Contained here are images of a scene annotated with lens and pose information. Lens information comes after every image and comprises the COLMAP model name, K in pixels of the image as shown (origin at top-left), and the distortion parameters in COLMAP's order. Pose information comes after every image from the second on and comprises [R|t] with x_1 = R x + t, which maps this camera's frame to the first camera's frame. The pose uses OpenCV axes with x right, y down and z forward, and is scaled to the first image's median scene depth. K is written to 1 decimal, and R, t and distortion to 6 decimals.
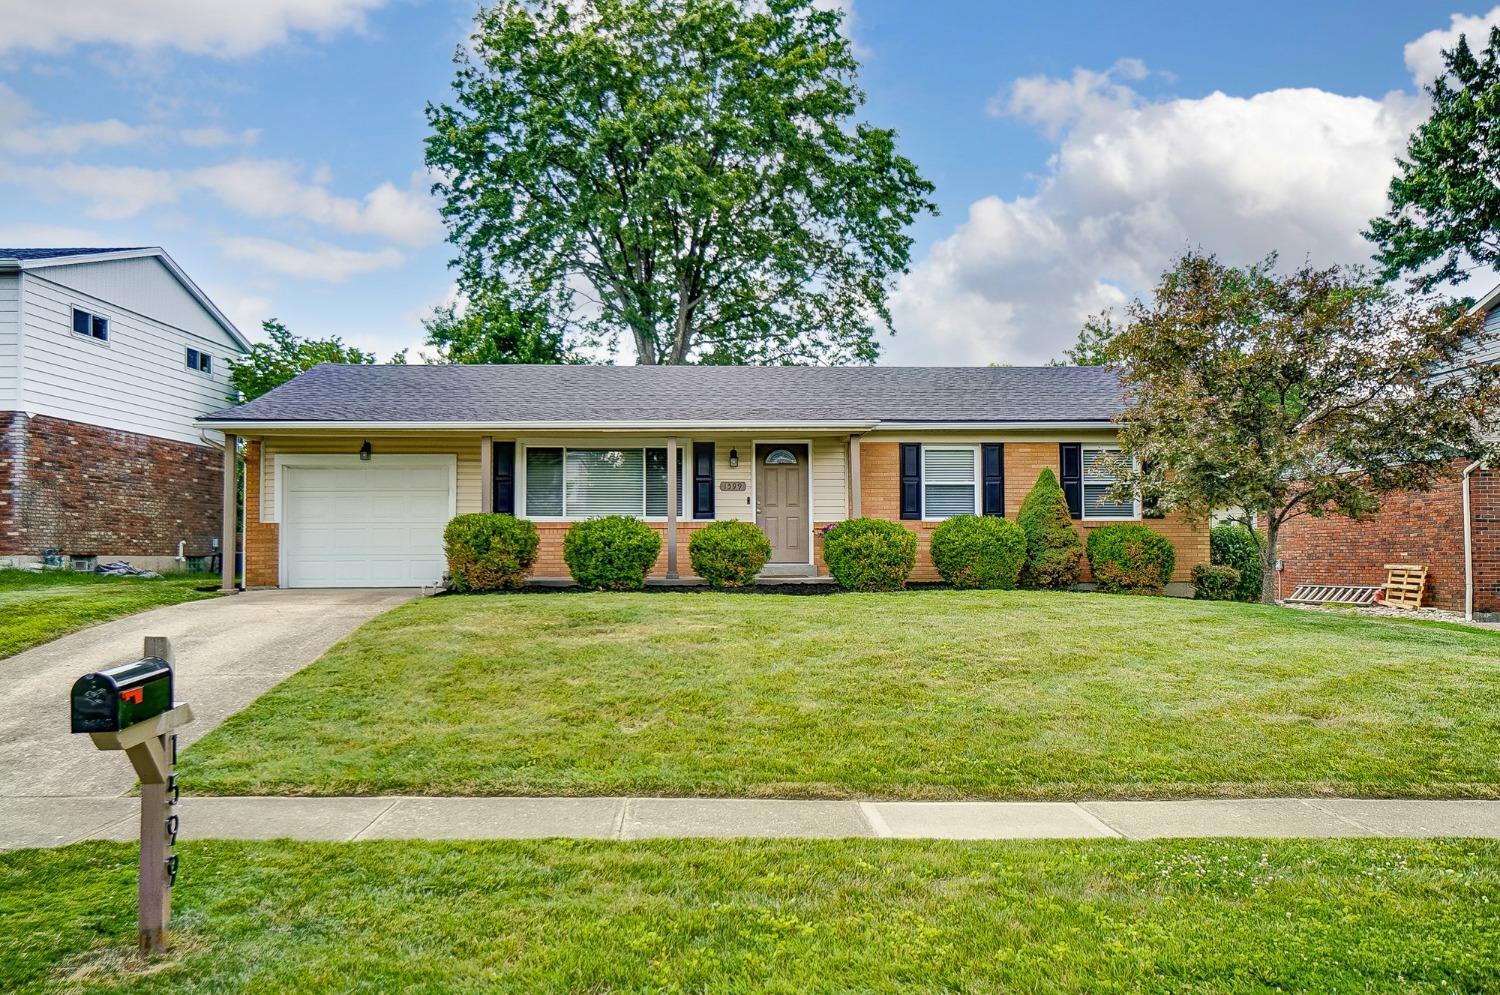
lens RADIAL K [[1121.4, 0, 756.7], [0, 1121.4, 423.1], [0, 0, 1]] dist [0.016891, -0.000775]
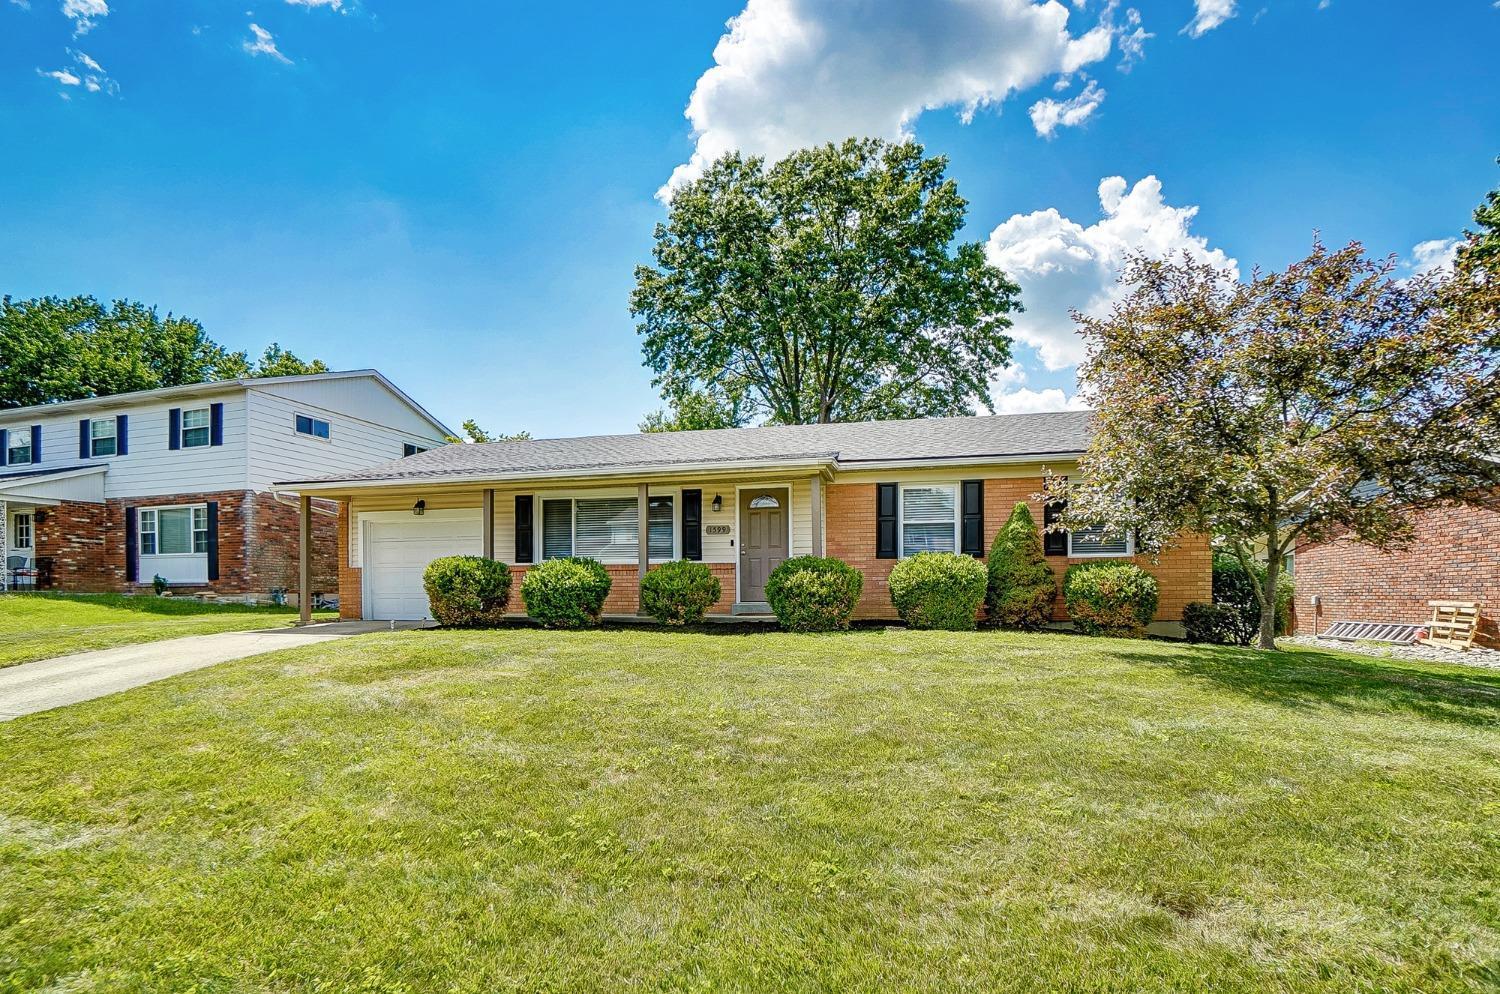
lens RADIAL K [[749.2, 0, 751.1], [0, 749.2, 556.1], [0, 0, 1]] dist [-0.034126, 0.000705]
pose [[0.965481, -0.014408, -0.260074, 0.192474], [0.032531, 0.997321, 0.065516, 0.034885], [0.258434, -0.071715, 0.963363, 0.313031]]
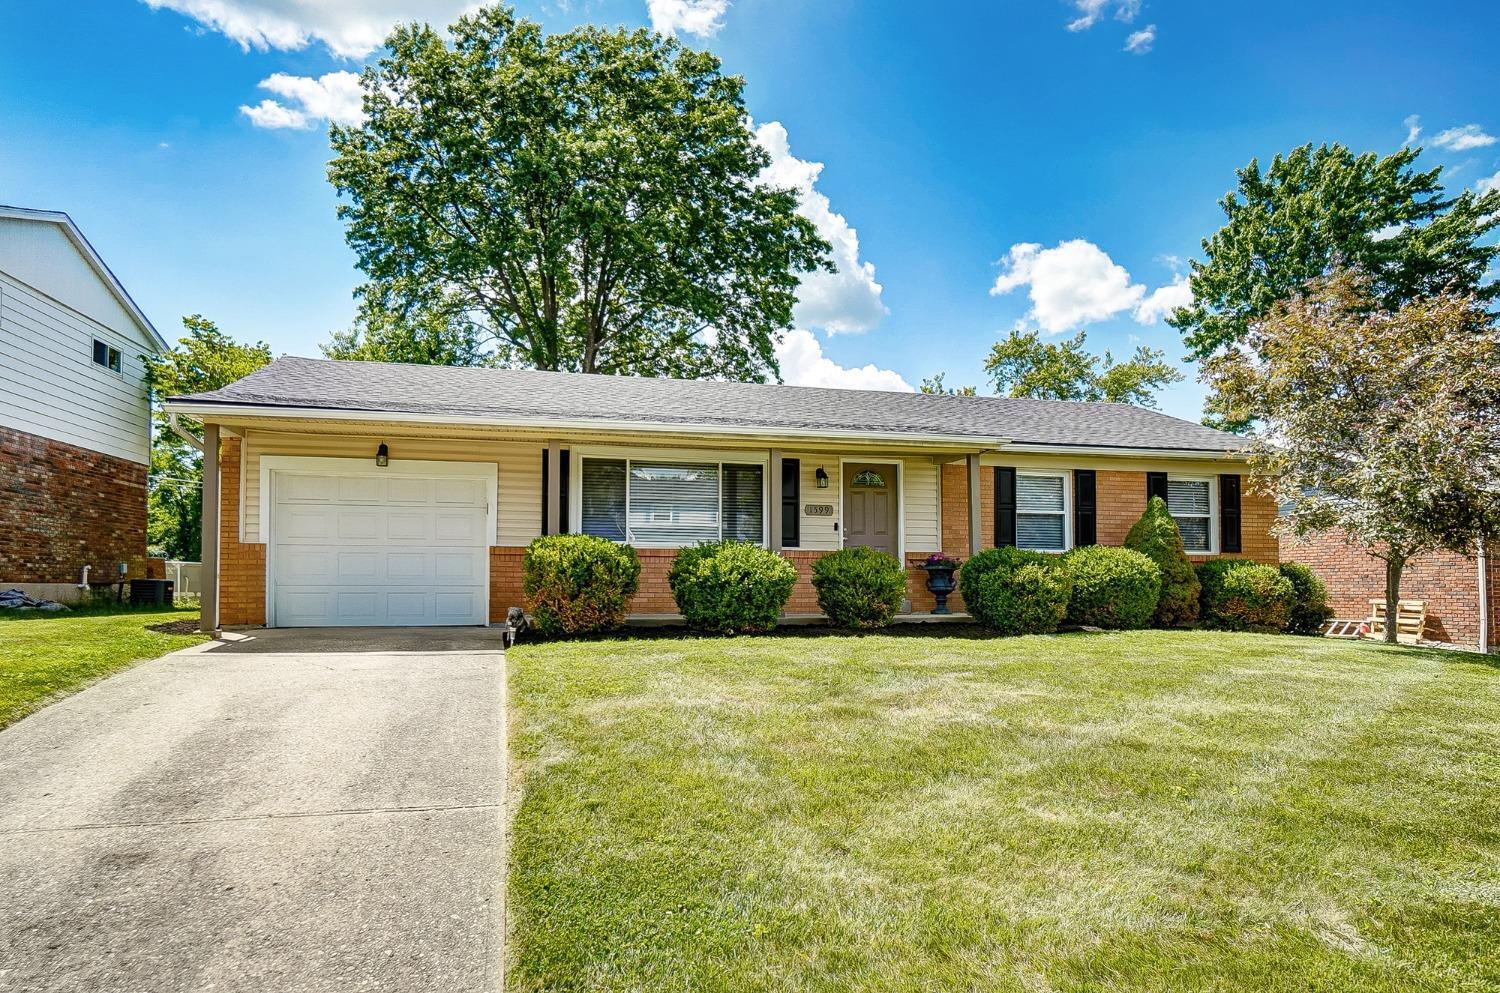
lens RADIAL K [[936.0, 0, 750.0], [0, 936.0, 496.5], [0, 0, 1]] dist [-0.008650, 0.000443]
pose [[0.980396, 0.024880, 0.195458, -0.214342], [-0.029478, 0.999352, 0.020651, 0.031525], [-0.194817, -0.026008, 0.980495, 0.291482]]
